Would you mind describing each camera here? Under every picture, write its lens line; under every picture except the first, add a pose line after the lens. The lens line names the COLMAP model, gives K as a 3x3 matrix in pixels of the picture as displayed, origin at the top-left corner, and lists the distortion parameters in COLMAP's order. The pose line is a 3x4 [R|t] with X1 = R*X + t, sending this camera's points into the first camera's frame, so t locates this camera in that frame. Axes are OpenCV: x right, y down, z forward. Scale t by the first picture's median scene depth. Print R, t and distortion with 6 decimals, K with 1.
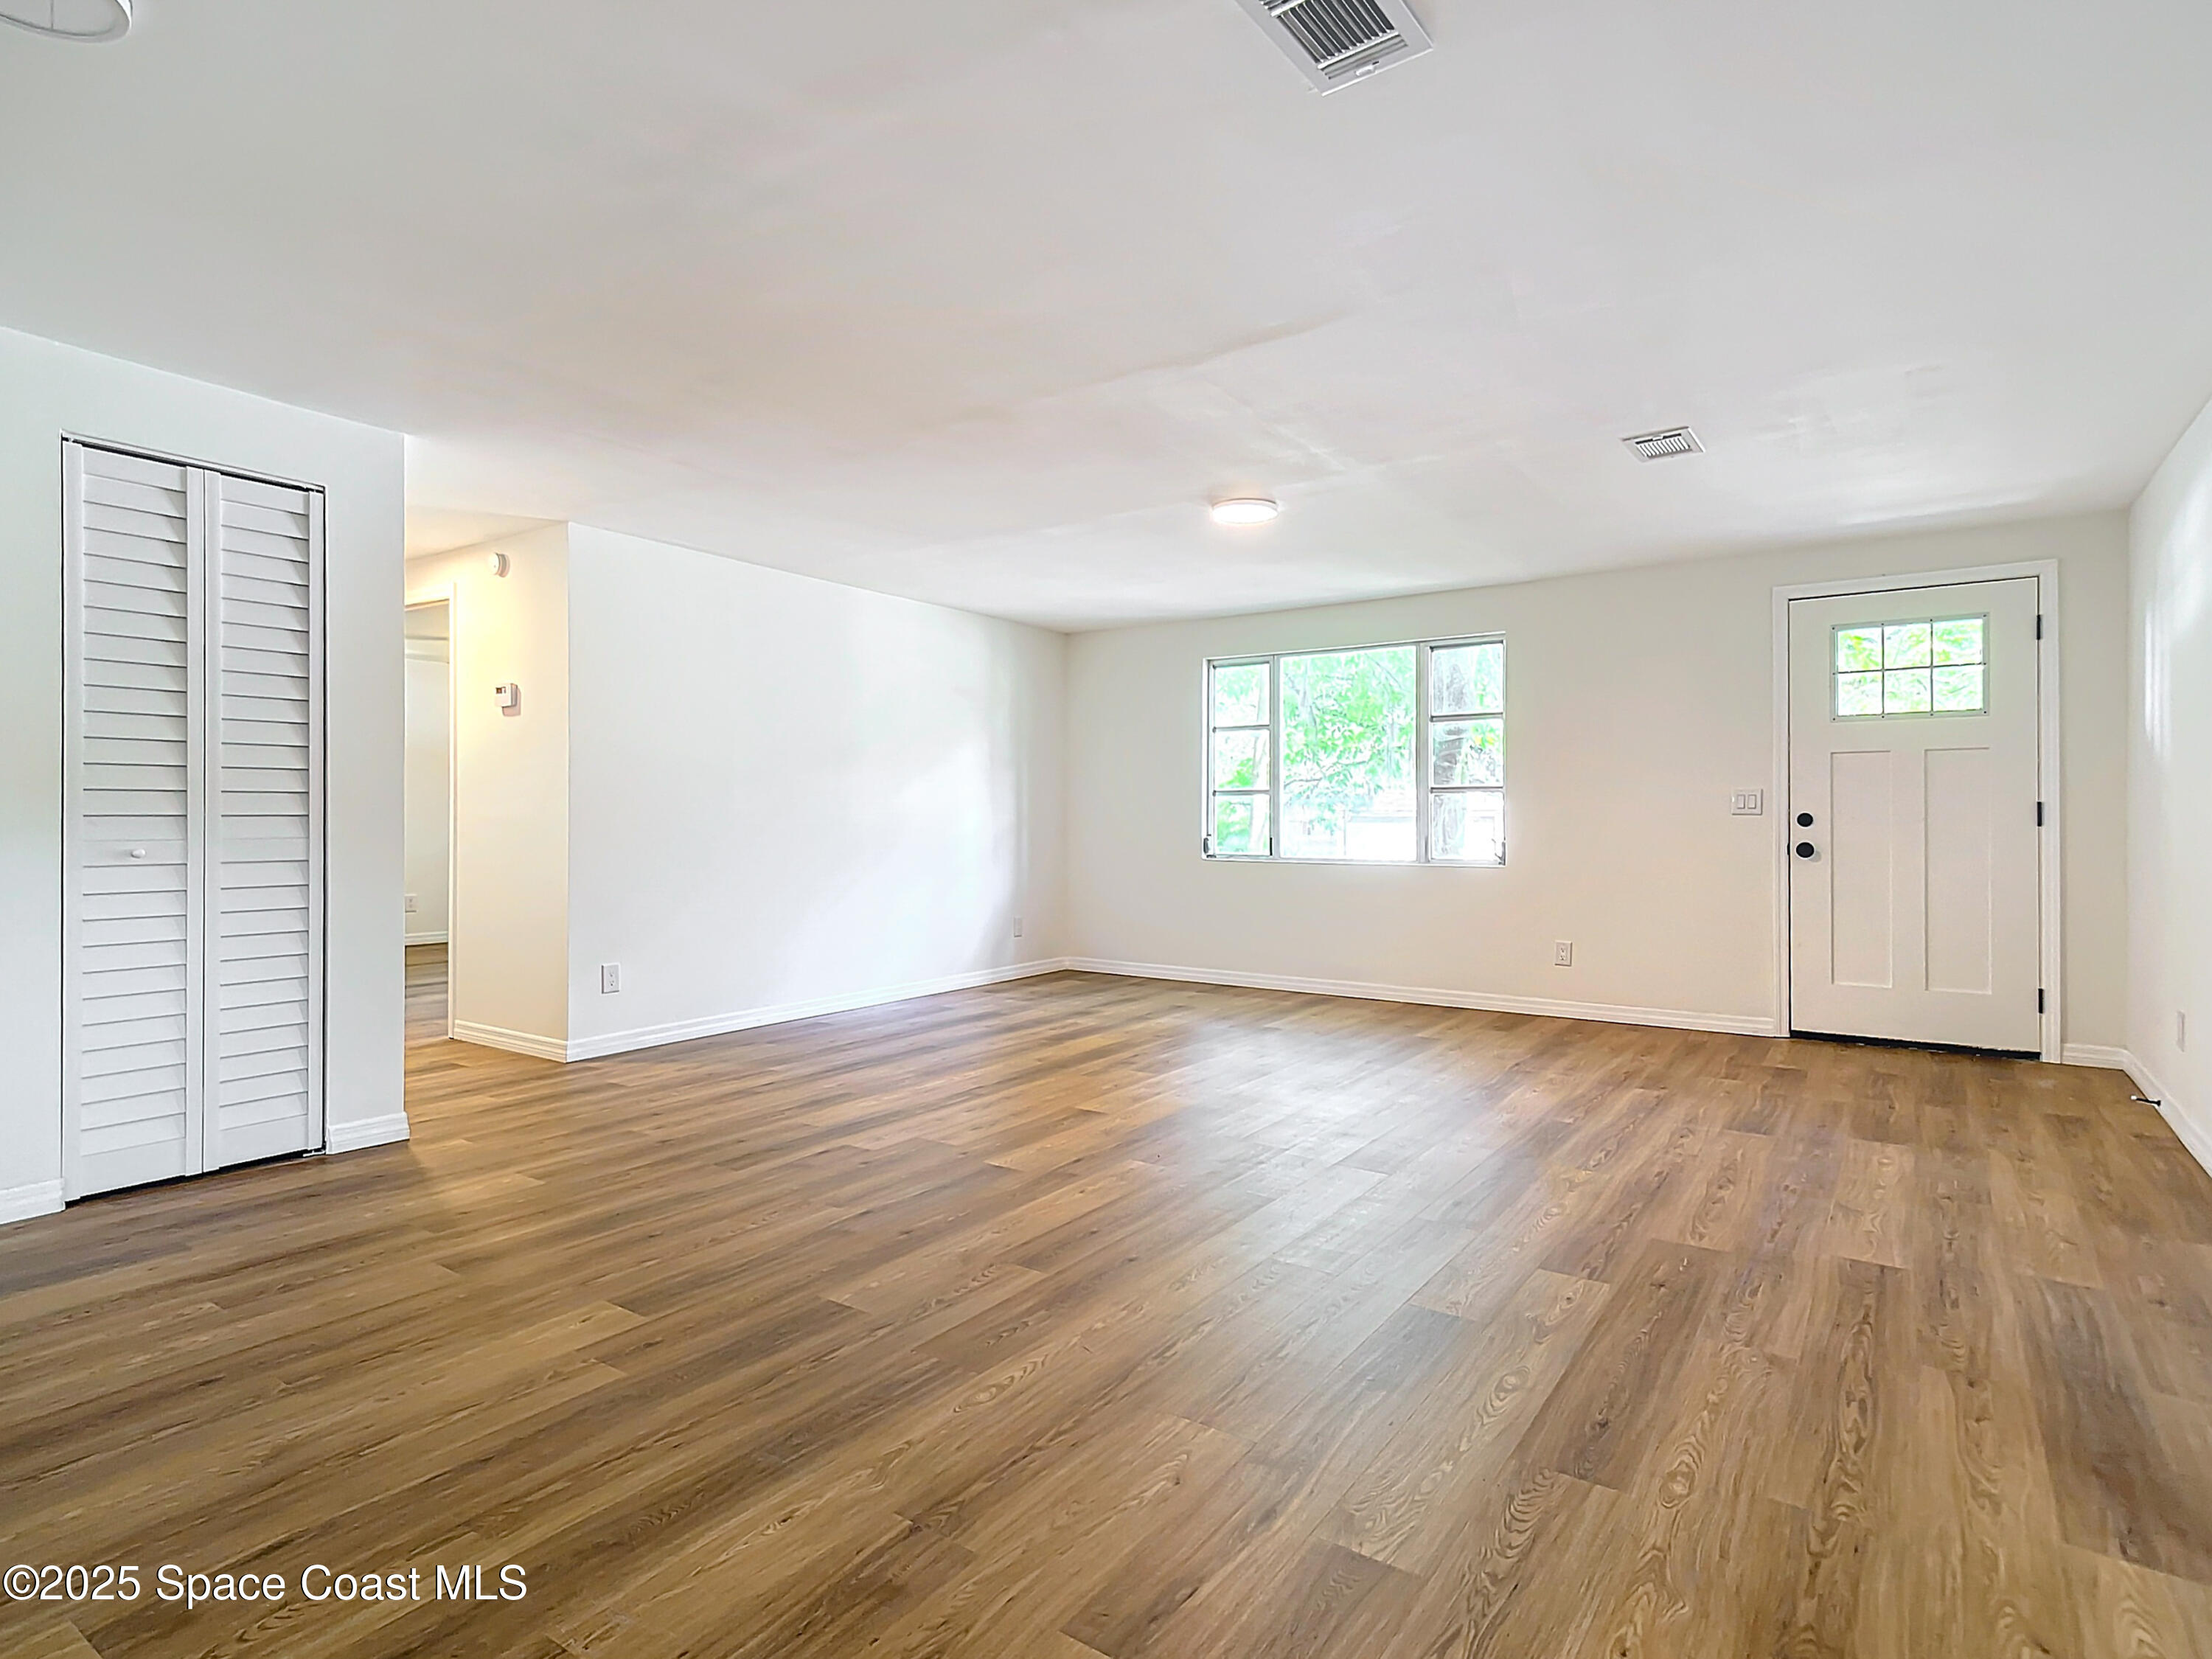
lens RADIAL K [[1210.6, 0, 1106.0], [0, 1210.6, 829.5], [0, 0, 1]] dist [0.022165, 0.000027]
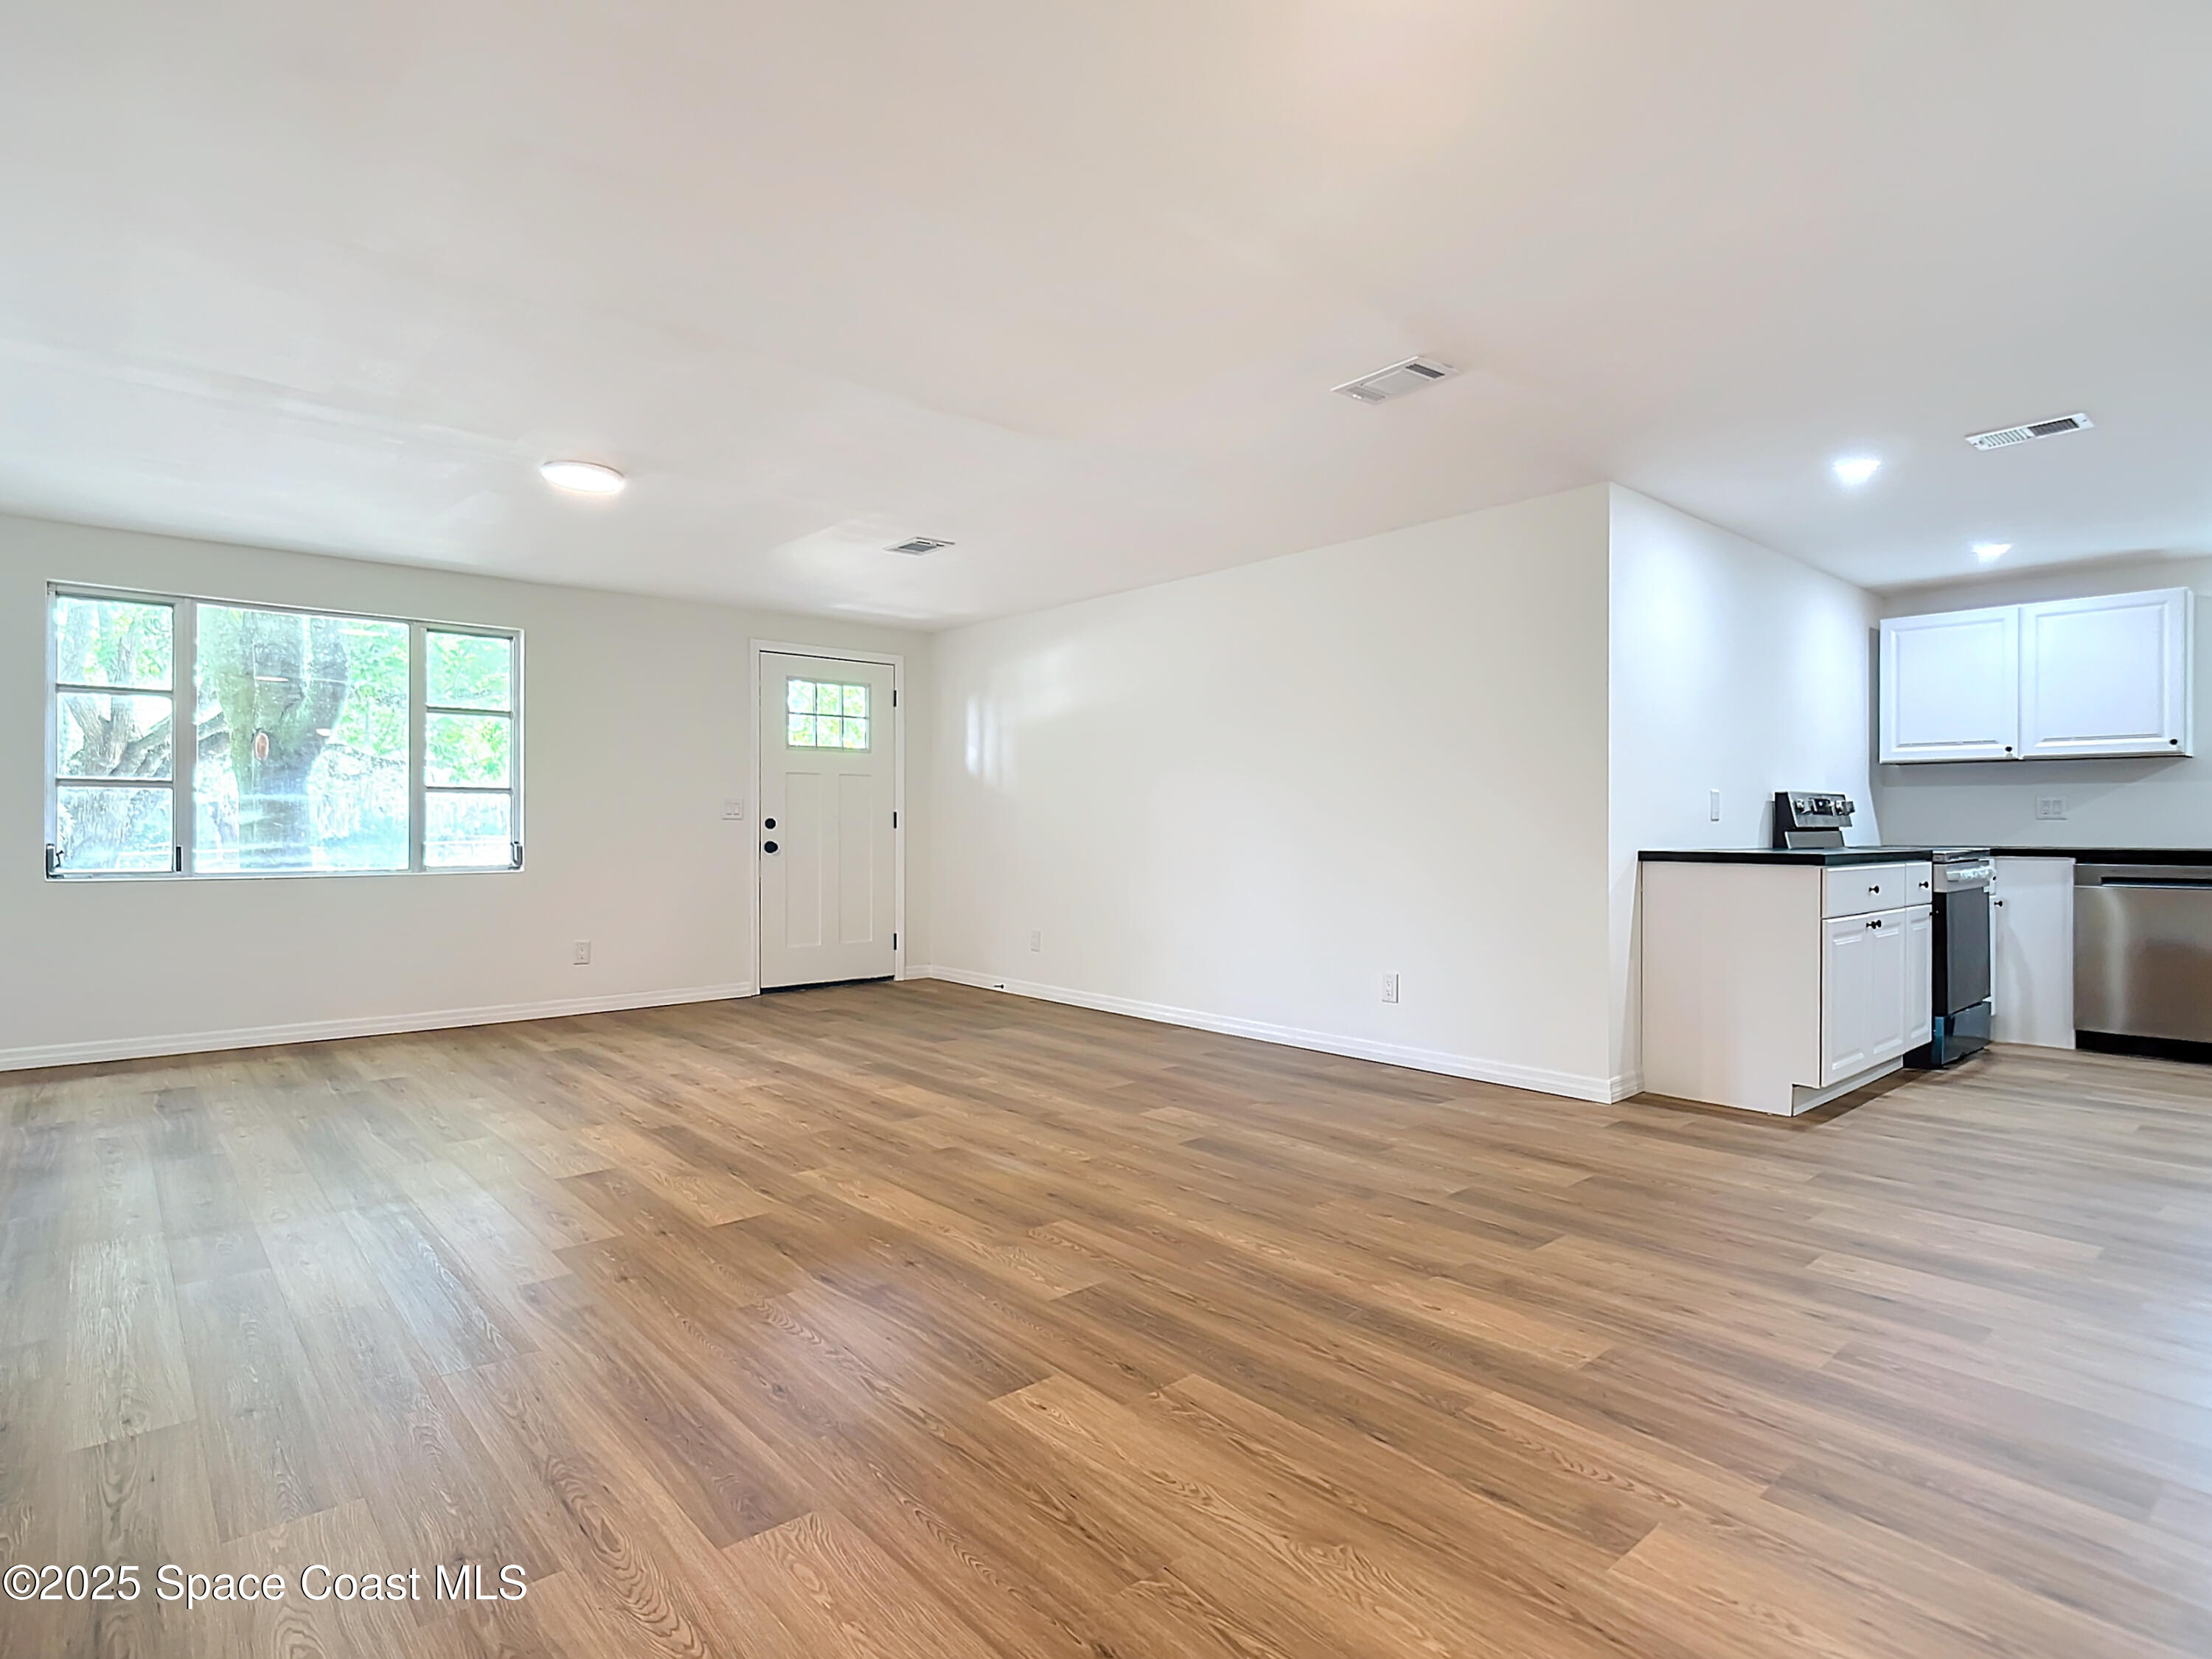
lens RADIAL K [[1196.1, 0, 1154.3], [0, 1196.1, 823.4], [0, 0, 1]] dist [0.017070, -0.000524]
pose [[0.186282, 0.000945, 0.982496, -0.651959], [0.005541, 0.999983, -0.002012, -0.003645], [-0.982481, 0.005819, 0.186274, 0.399966]]
